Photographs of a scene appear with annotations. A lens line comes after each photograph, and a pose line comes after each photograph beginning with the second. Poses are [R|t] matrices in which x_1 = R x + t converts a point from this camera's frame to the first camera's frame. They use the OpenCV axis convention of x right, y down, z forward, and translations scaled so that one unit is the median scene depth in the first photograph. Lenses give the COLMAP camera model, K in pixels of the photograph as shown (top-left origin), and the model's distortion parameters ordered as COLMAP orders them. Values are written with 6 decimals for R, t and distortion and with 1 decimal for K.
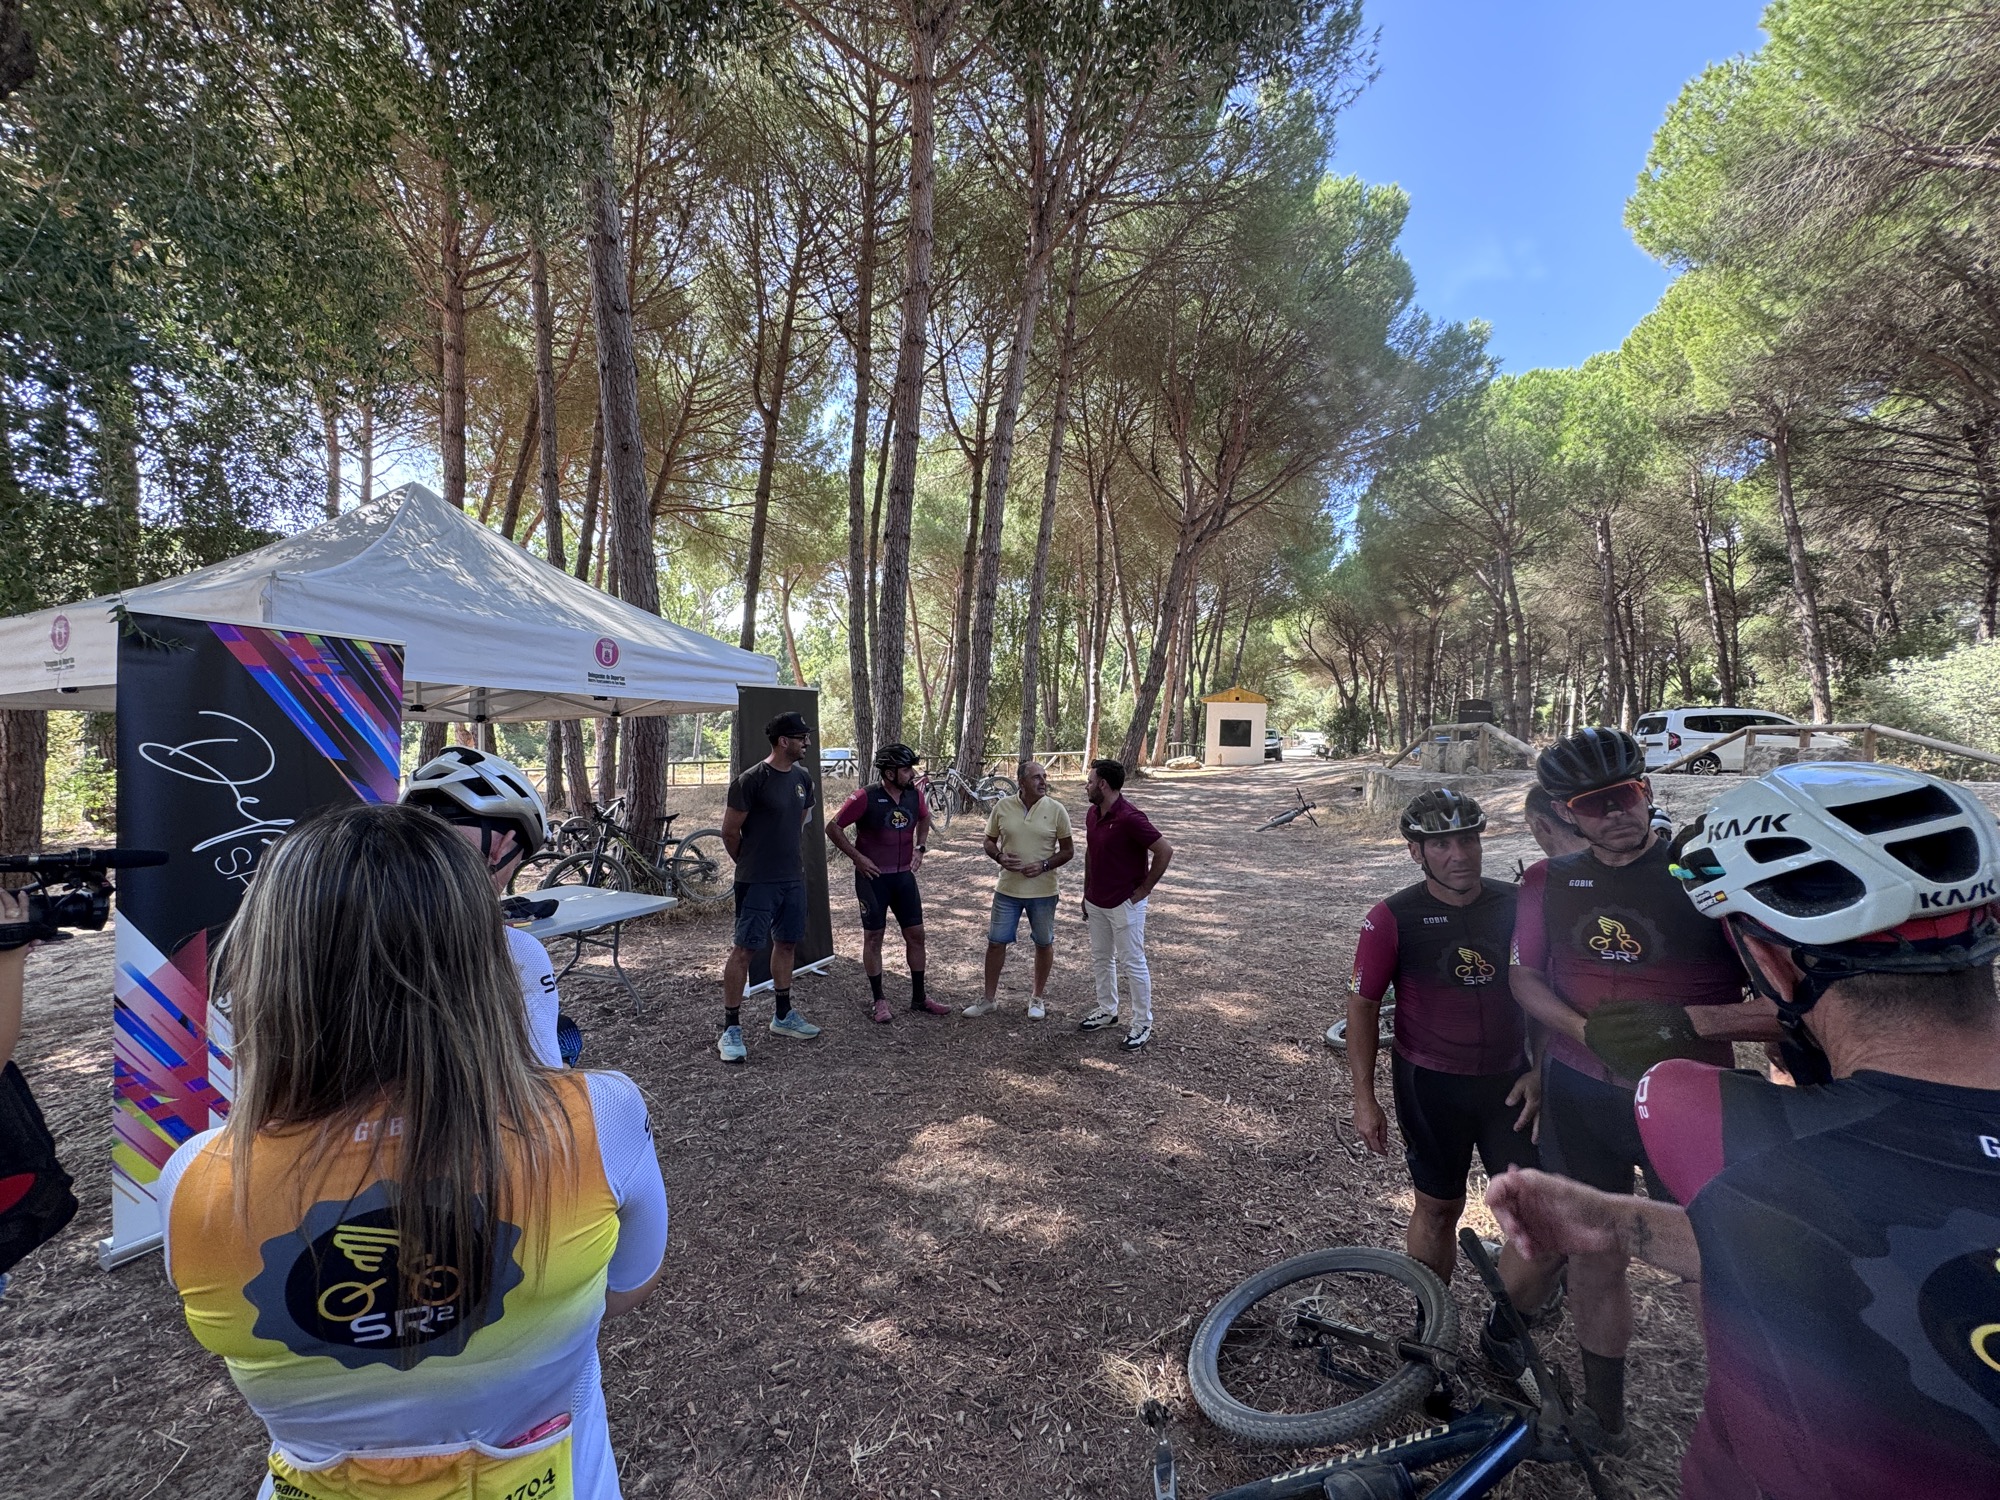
lens RADIAL K [[872.2, 0, 1000.0], [0, 872.2, 750.0], [0, 0, 1]] dist [0.024280, 0.000335]
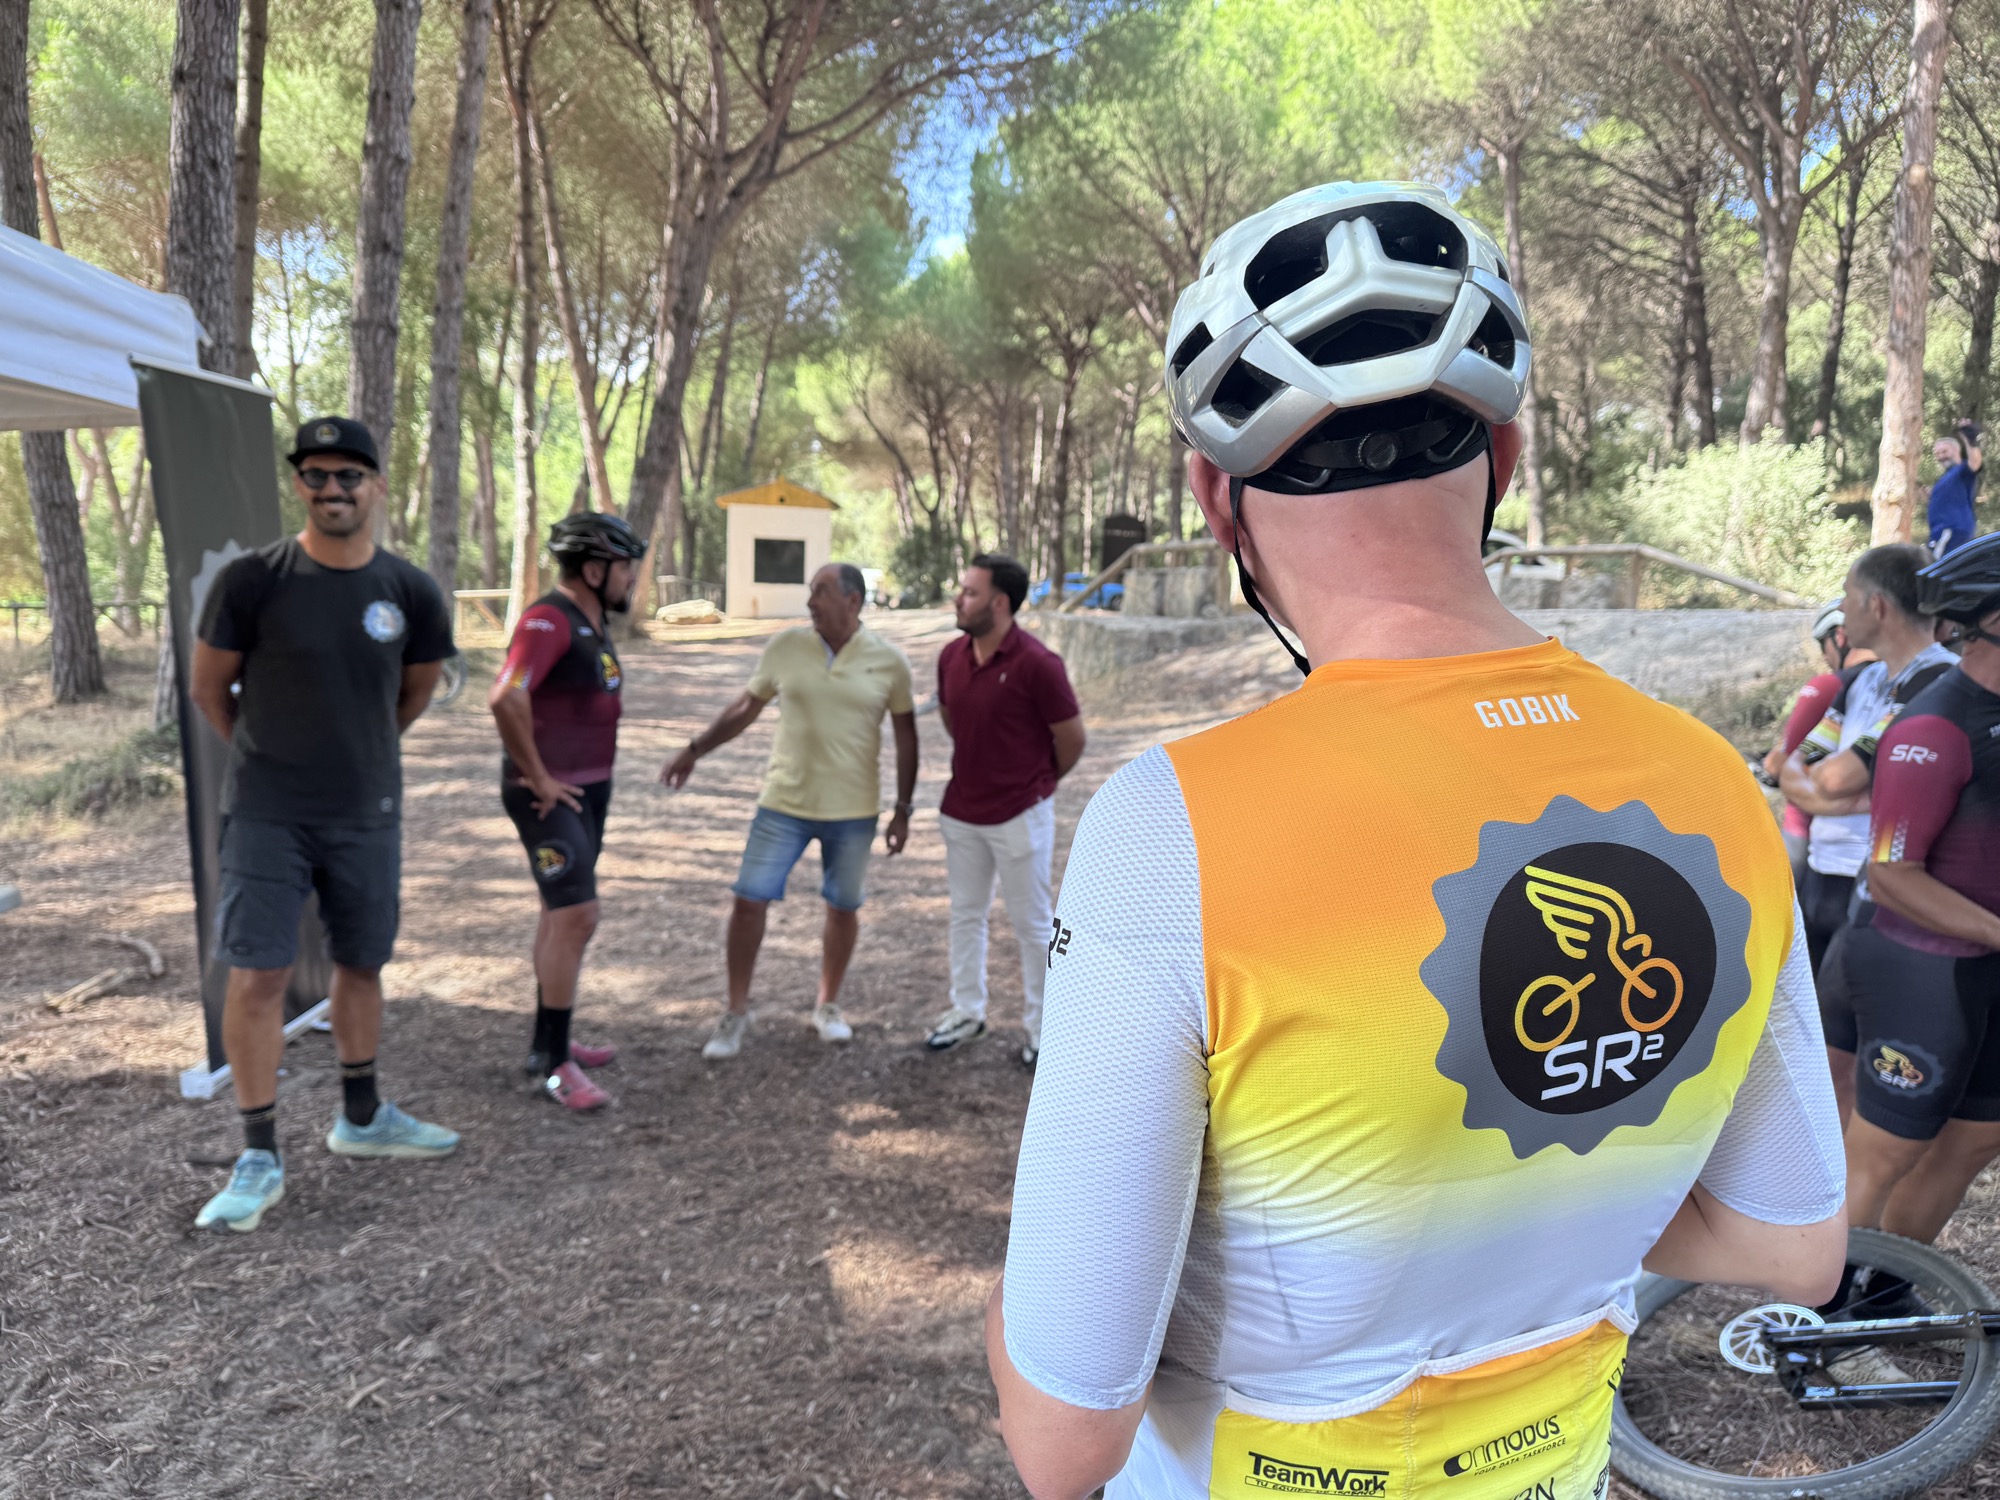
lens RADIAL K [[1530.3, 0, 1000.0], [0, 1530.3, 750.0], [0, 0, 1]] dist [0.171179, -0.297185]
pose [[0.870439, -0.045355, 0.490183, -0.127561], [0.001740, 0.996024, 0.089068, 0.017975], [-0.492274, -0.076676, 0.867057, 0.062530]]
